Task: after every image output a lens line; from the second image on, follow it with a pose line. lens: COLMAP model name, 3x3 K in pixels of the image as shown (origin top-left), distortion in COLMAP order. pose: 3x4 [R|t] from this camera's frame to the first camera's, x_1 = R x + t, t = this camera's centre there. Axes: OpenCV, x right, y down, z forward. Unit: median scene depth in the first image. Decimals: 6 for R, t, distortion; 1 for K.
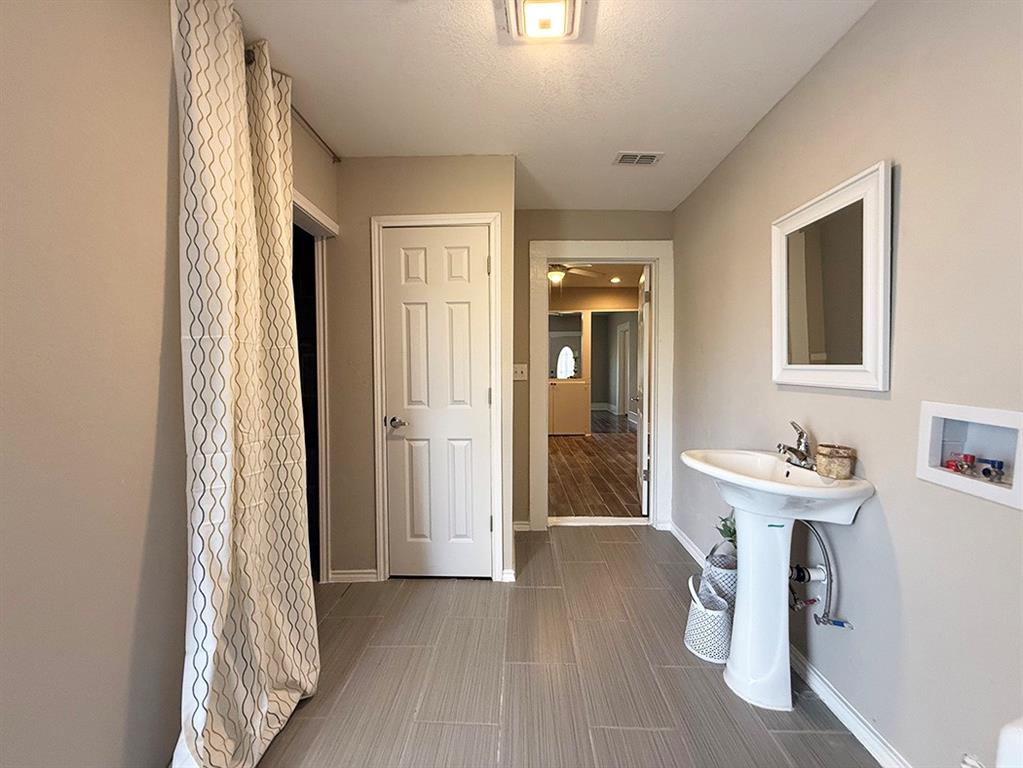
lens RADIAL K [[406.7, 0, 510.6], [0, 406.7, 381.9], [0, 0, 1]] dist [-0.001492, 0.000692]
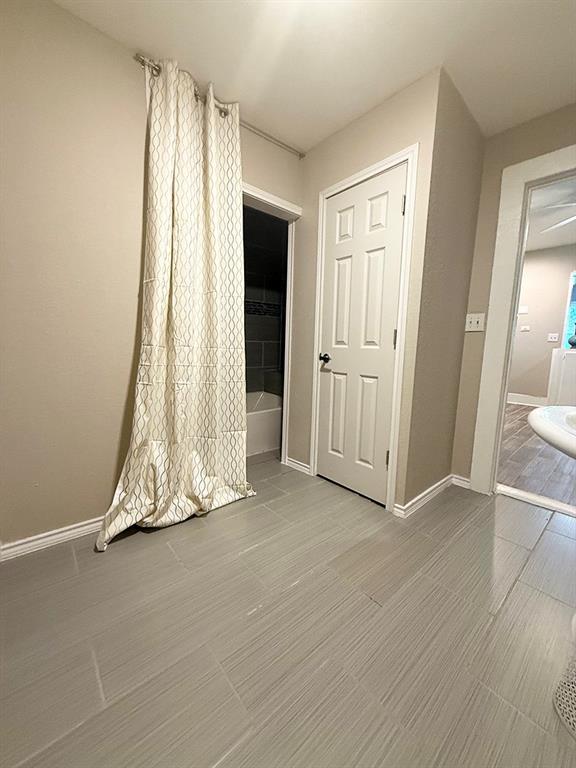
lens RADIAL K [[305.3, 0, 289.2], [0, 305.3, 380.3], [0, 0, 1]] dist [-0.001492, 0.000692]
pose [[0.679675, 0.108289, -0.725476, 0.334968], [-0.051652, 0.993653, 0.099927, 0.079312], [0.731692, -0.030446, 0.680955, 0.265809]]
